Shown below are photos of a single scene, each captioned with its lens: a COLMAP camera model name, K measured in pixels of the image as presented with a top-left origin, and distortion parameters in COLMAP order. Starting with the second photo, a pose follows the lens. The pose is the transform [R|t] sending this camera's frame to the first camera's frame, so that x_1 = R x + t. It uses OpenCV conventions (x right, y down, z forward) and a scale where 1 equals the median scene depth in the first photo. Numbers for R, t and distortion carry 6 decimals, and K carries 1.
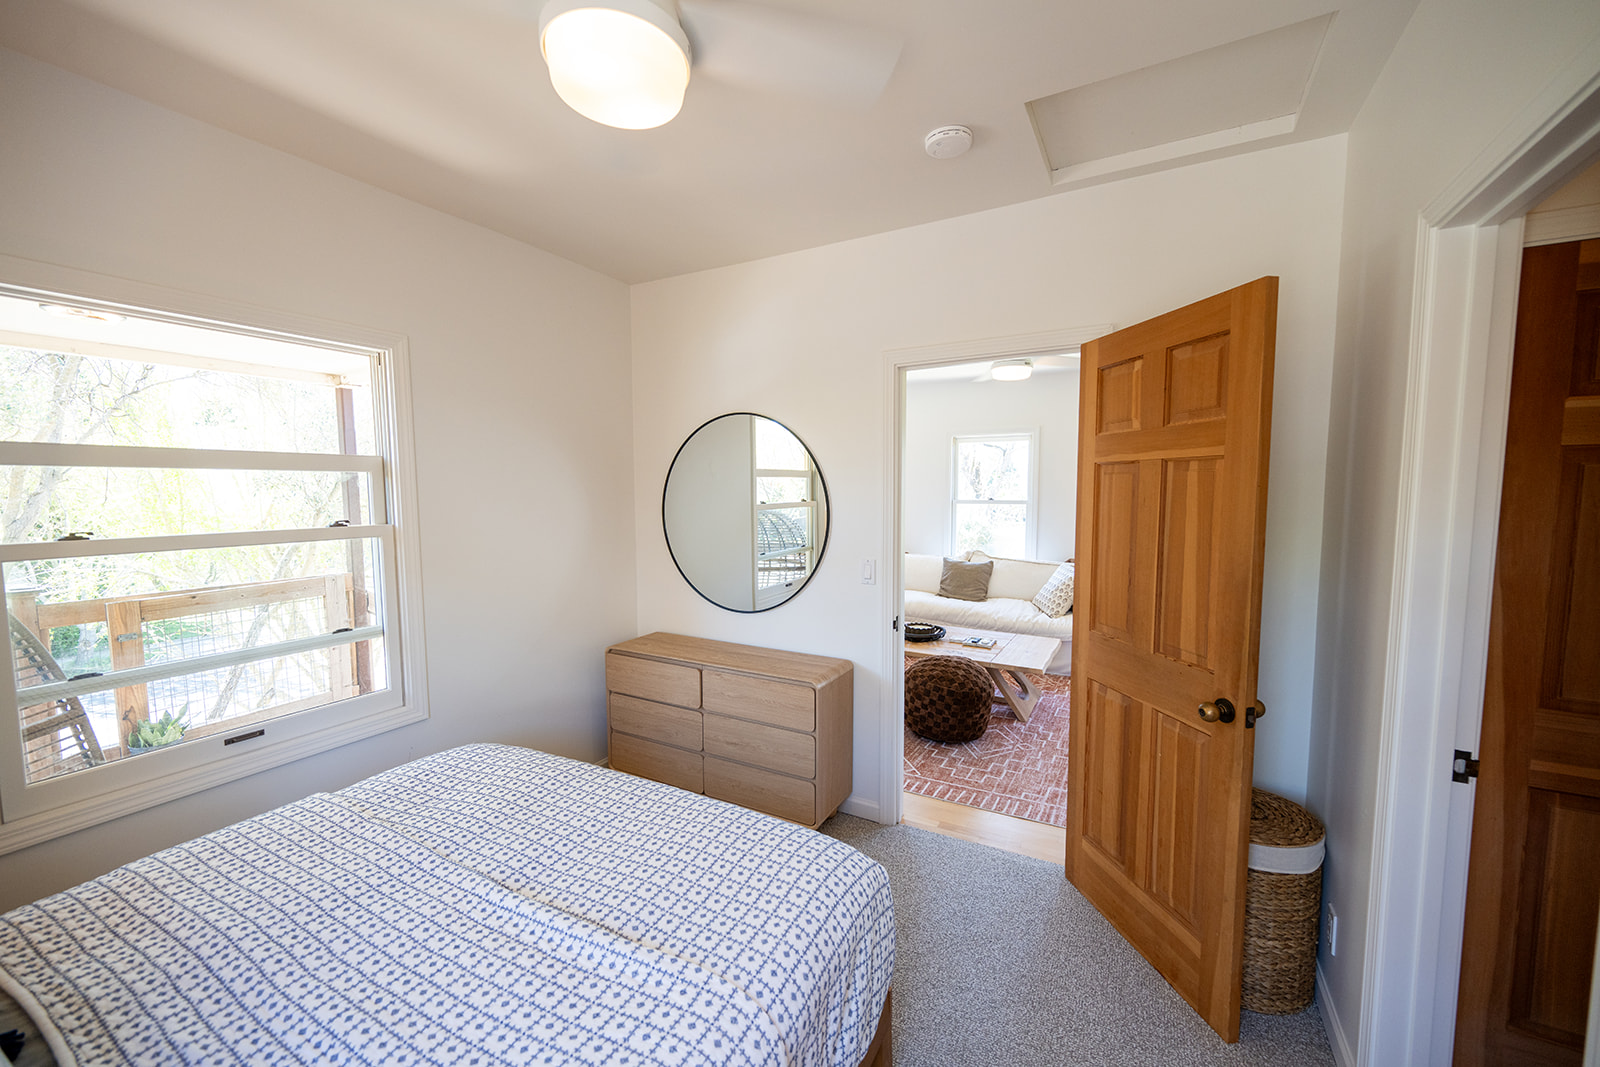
lens RADIAL K [[627.5, 0, 790.1], [0, 627.5, 537.2], [0, 0, 1]] dist [-0.000715, 0.000614]
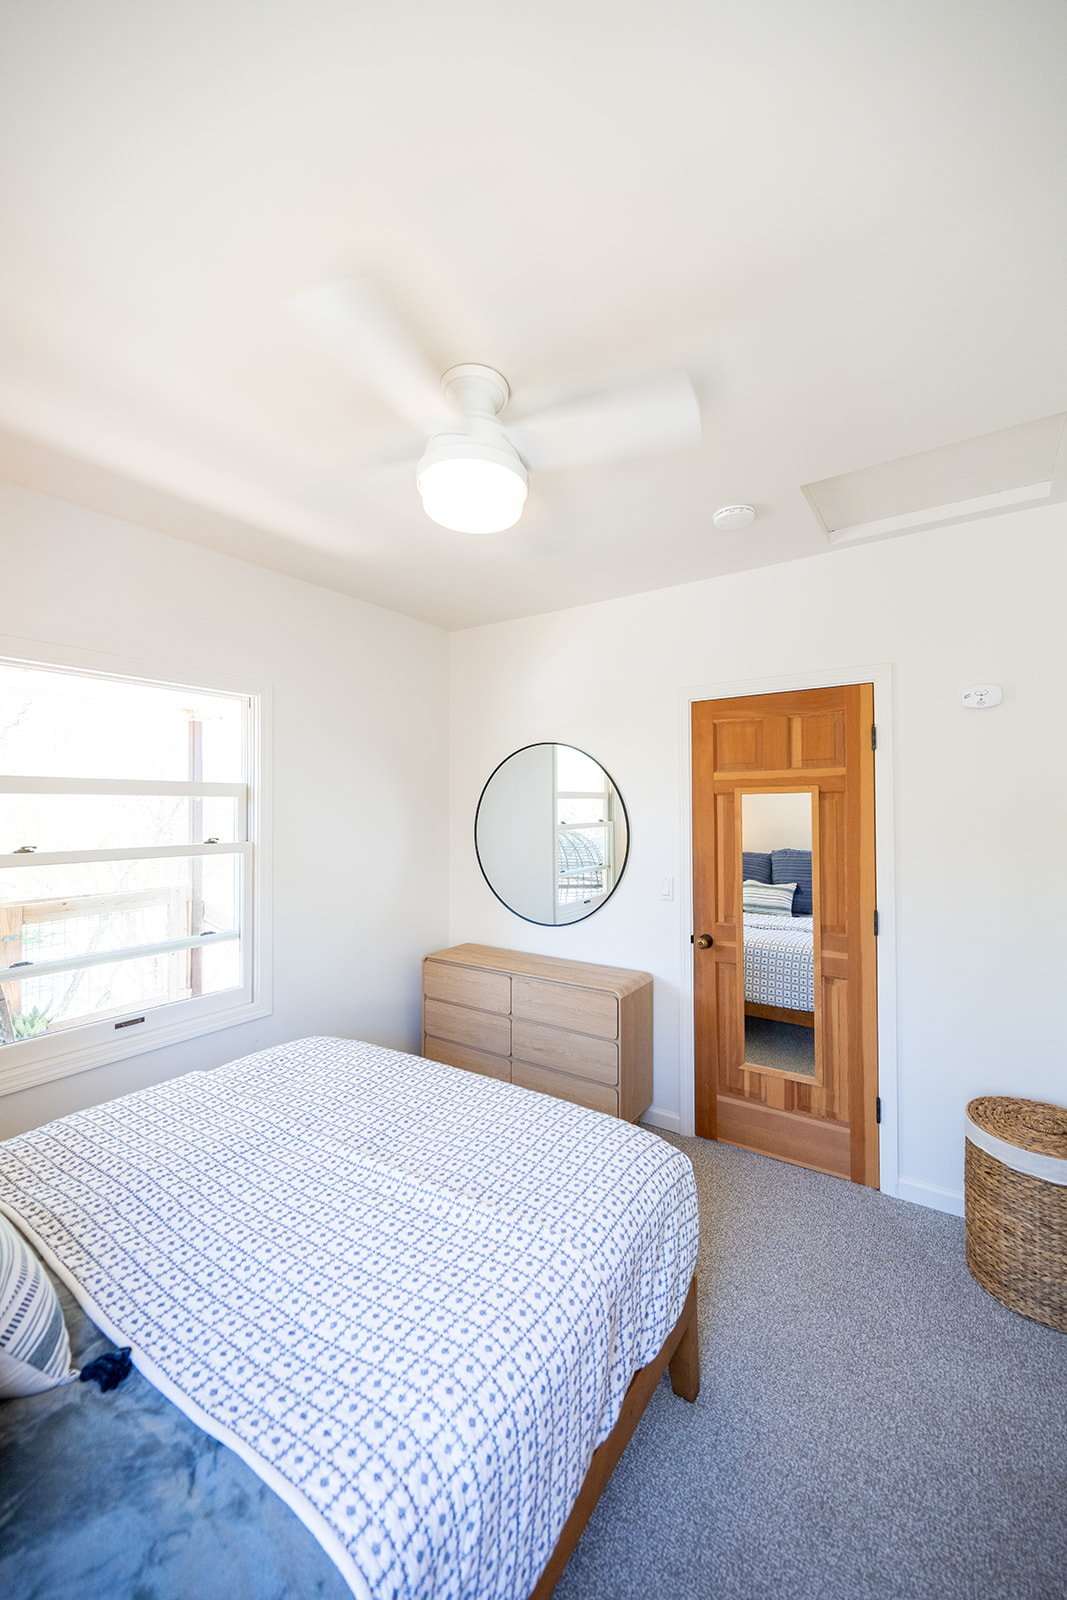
lens RADIAL K [[627.5, 0, 527.9], [0, 627.5, 798.9], [0, 0, 1]] dist [-0.000715, 0.000614]
pose [[0.996459, 0.001179, -0.084071, -0.031816], [-0.008800, 0.995873, -0.090326, 0.001601], [0.083618, 0.090746, 0.992357, -0.144469]]
